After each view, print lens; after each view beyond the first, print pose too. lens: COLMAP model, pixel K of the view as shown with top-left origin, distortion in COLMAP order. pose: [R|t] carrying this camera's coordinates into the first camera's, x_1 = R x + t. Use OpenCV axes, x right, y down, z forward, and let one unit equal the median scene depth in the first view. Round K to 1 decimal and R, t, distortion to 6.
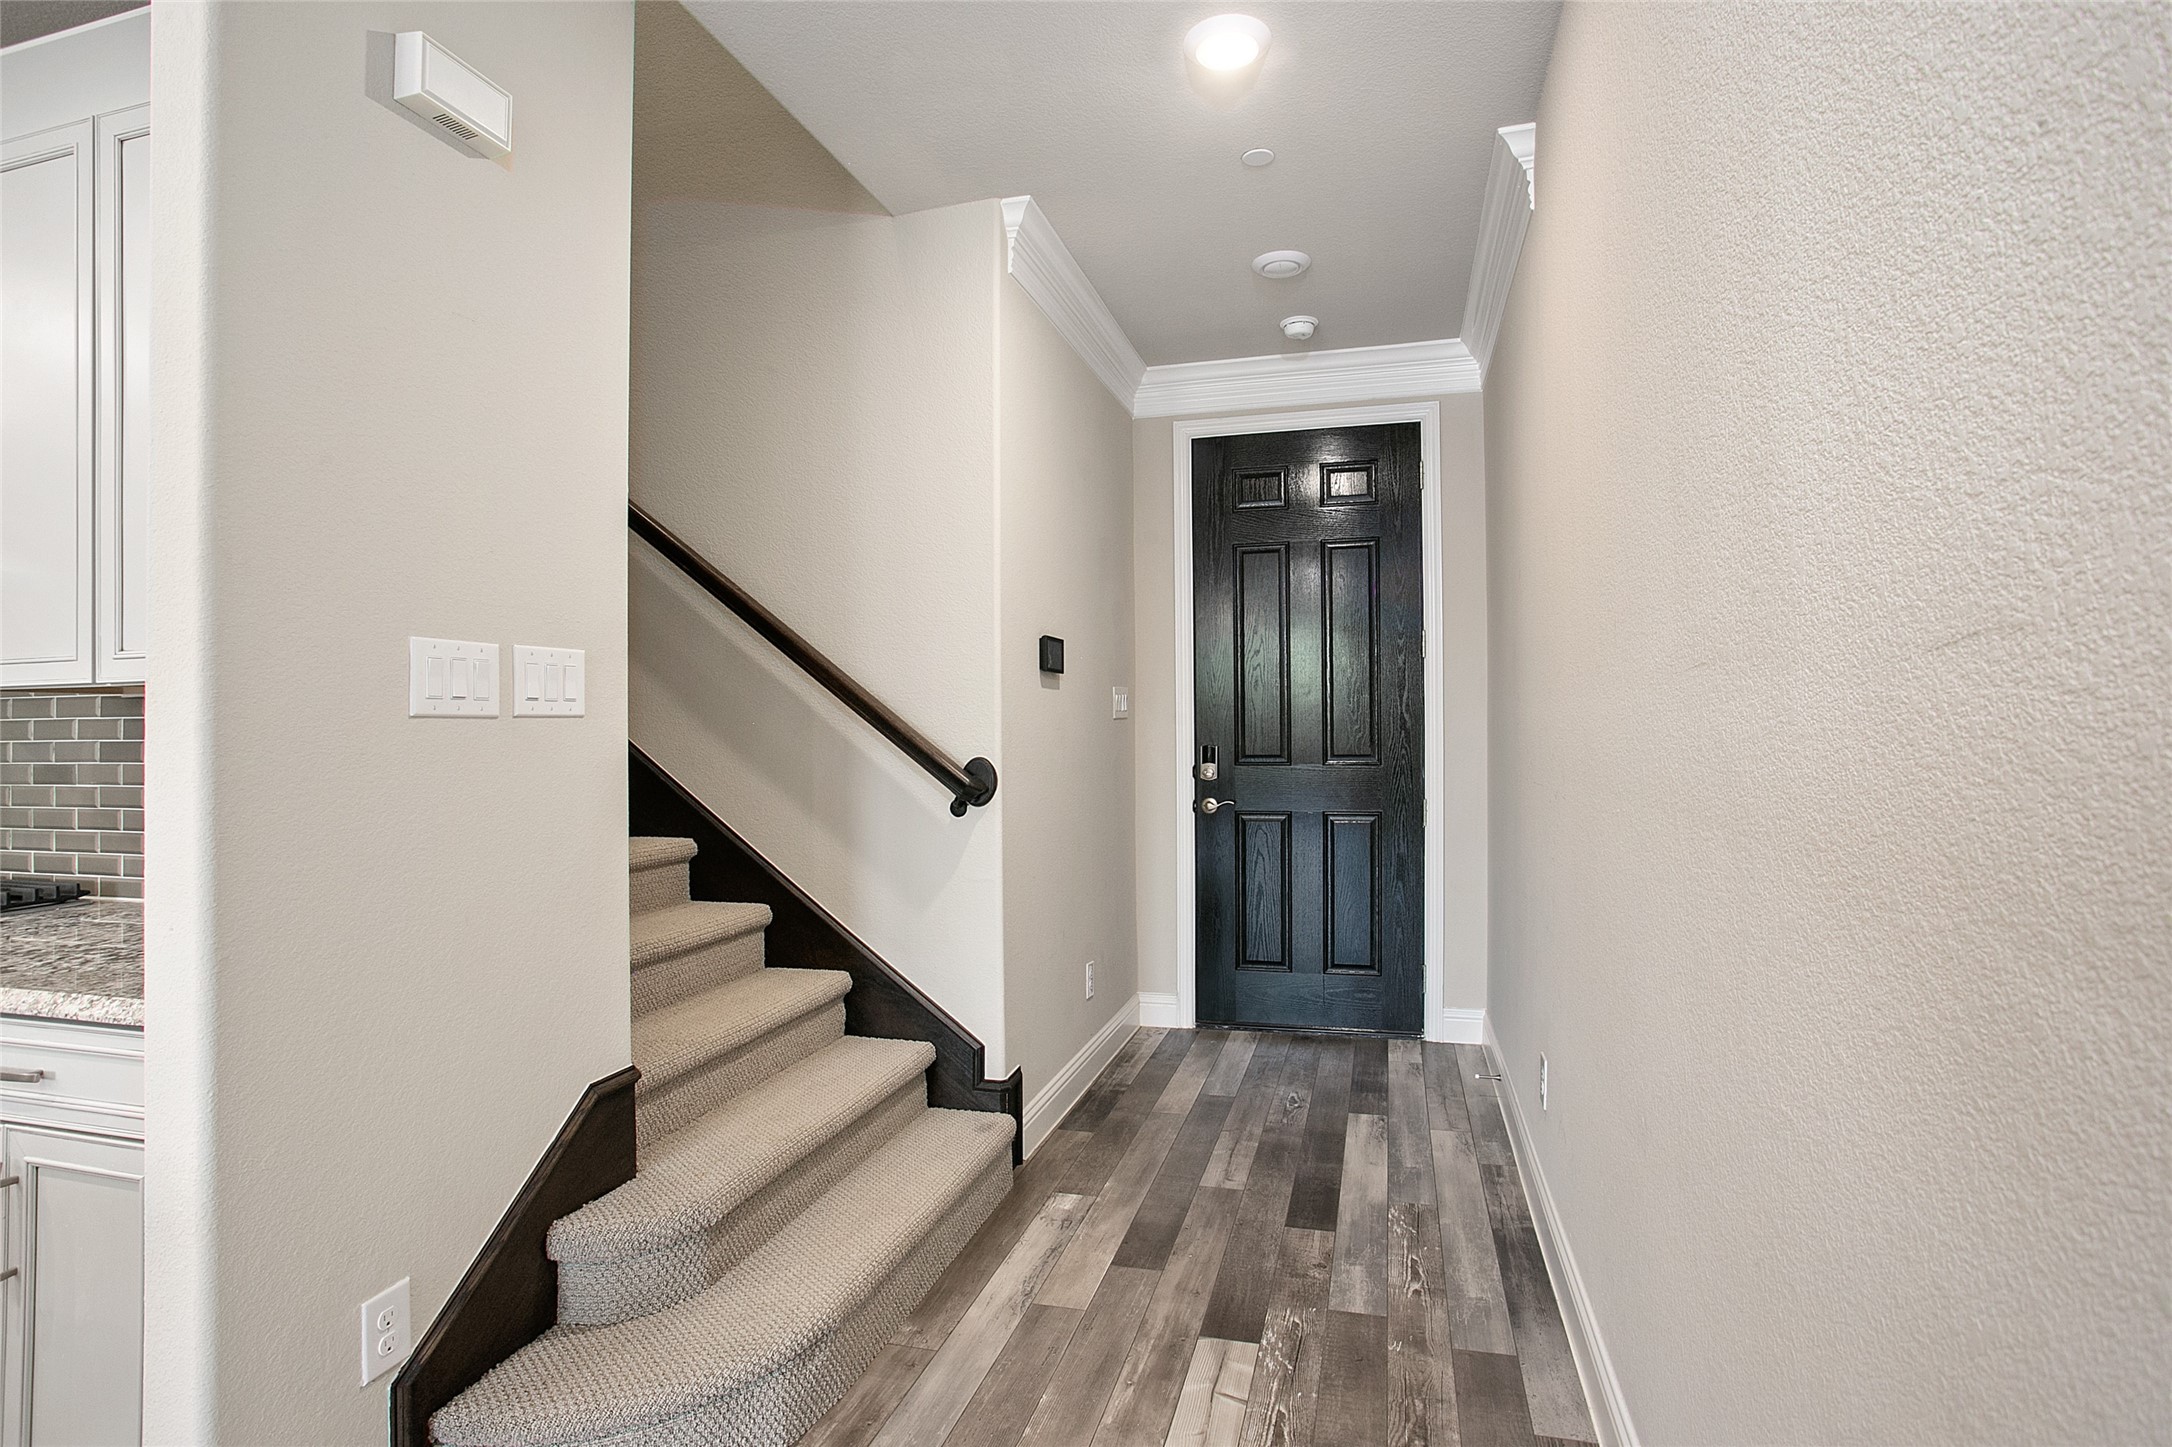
lens RADIAL K [[1098.9, 0, 1070.5], [0, 1098.9, 714.8], [0, 0, 1]] dist [-0.058101, 0.023617]
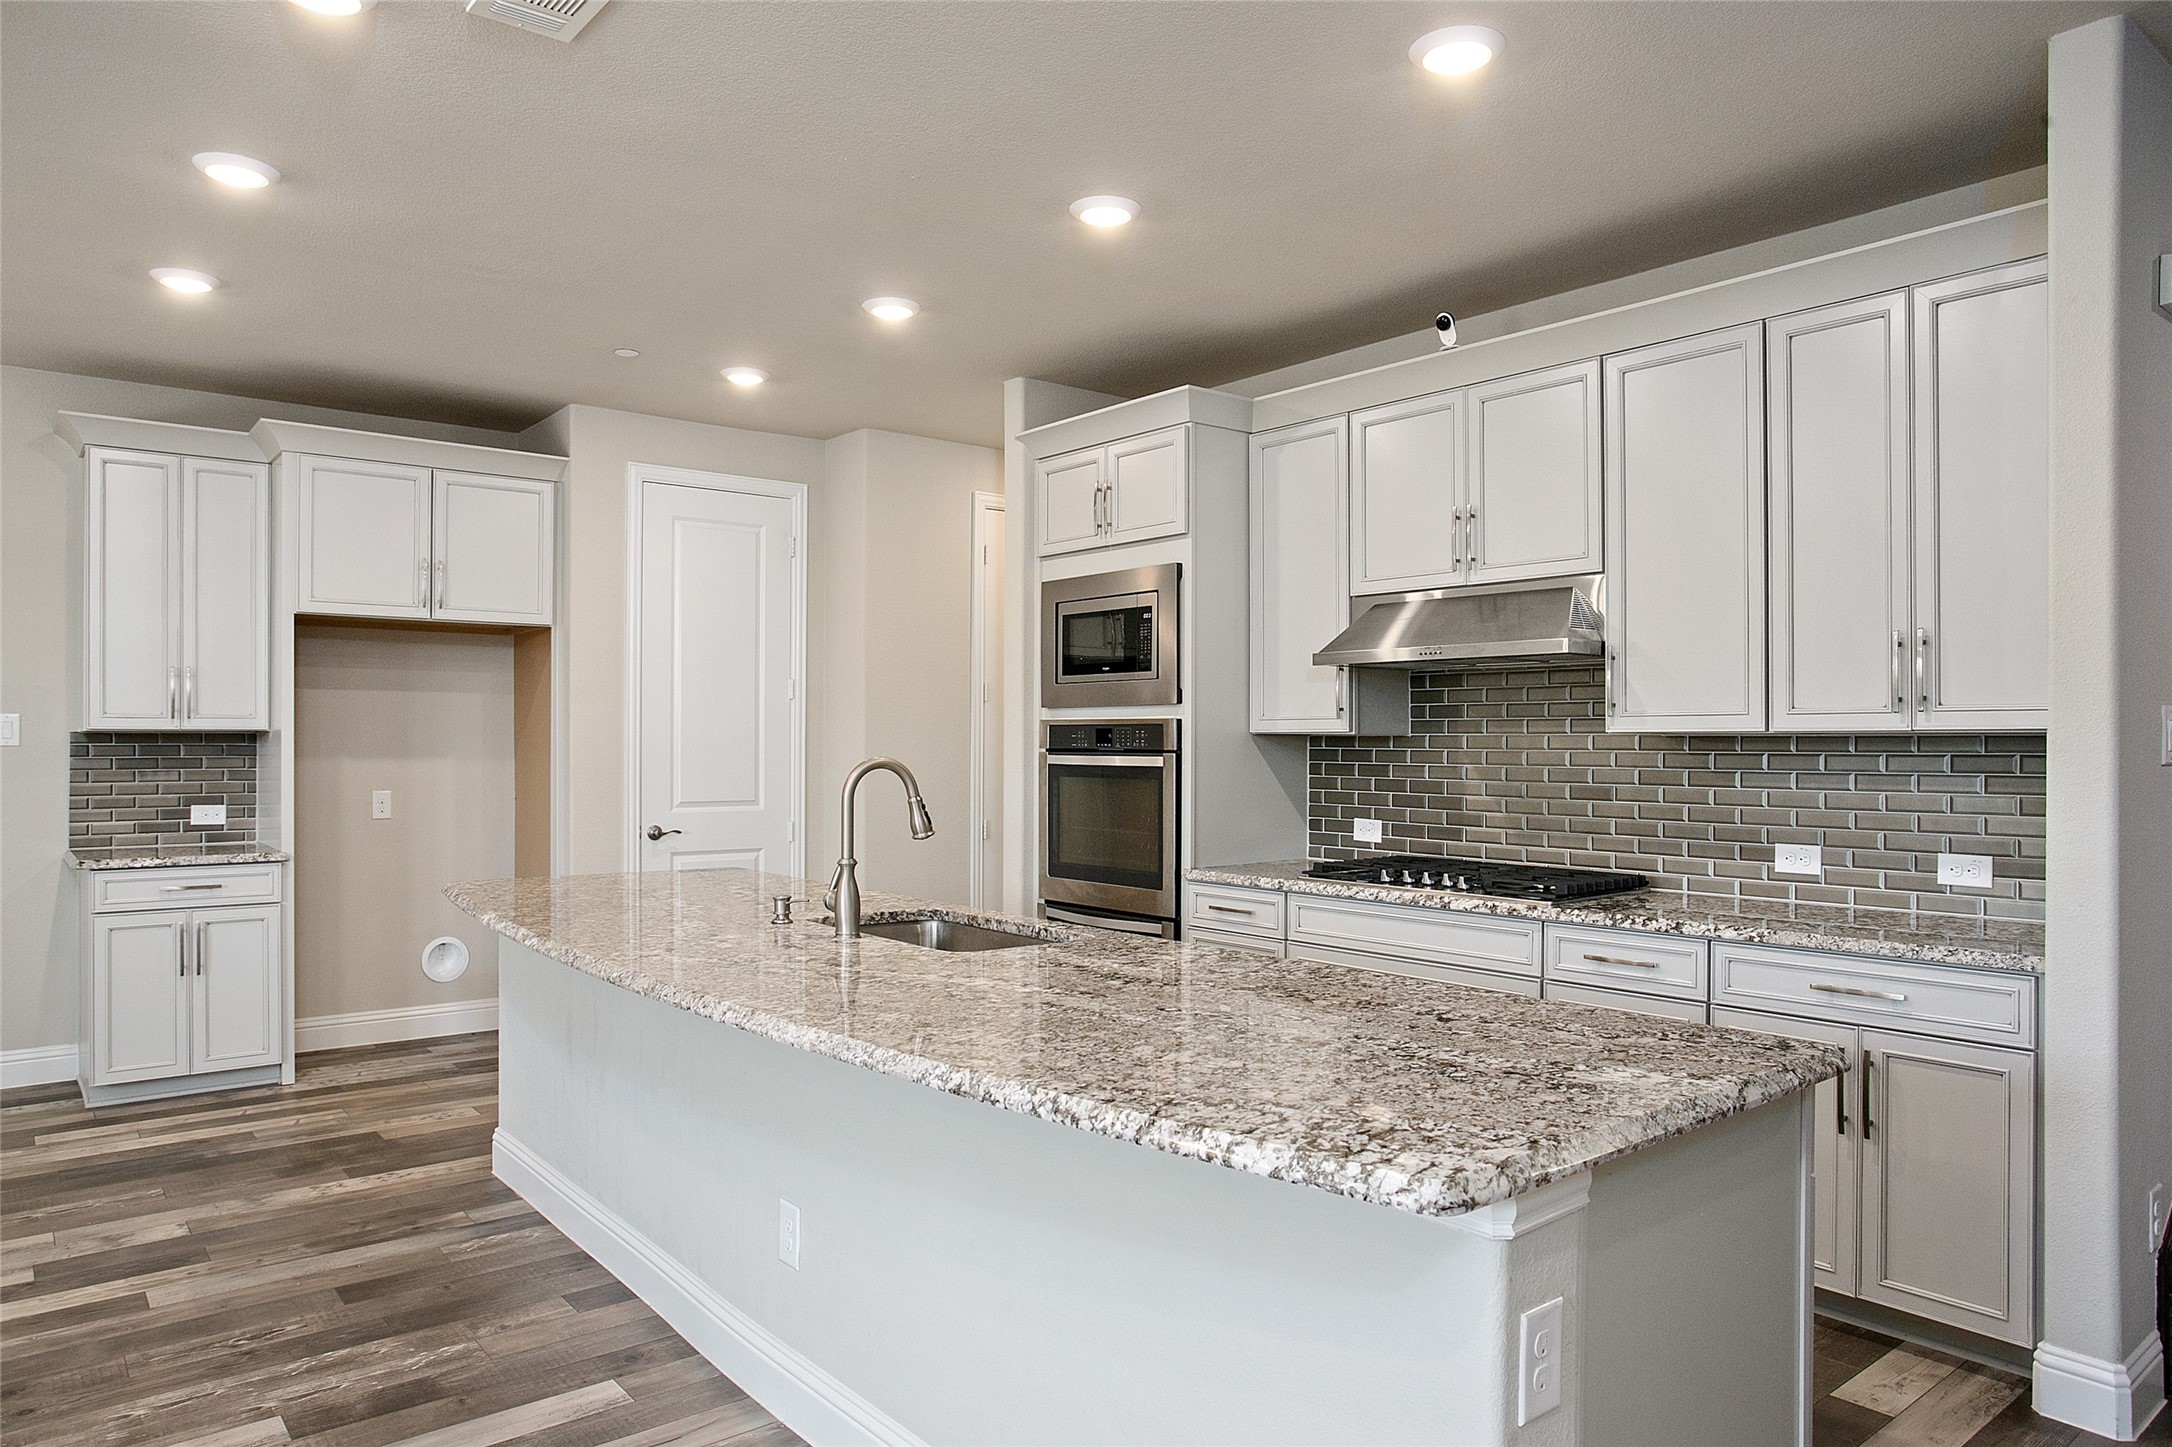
lens RADIAL K [[1378.1, 0, 1066.0], [0, 1378.1, 734.2], [0, 0, 1]] dist [-0.048947, 0.026599]
pose [[0.818830, 0.009394, -0.573959, -0.416277], [-0.006295, 0.999953, 0.007385, -0.021775], [0.574001, -0.002434, 0.818851, -0.630083]]
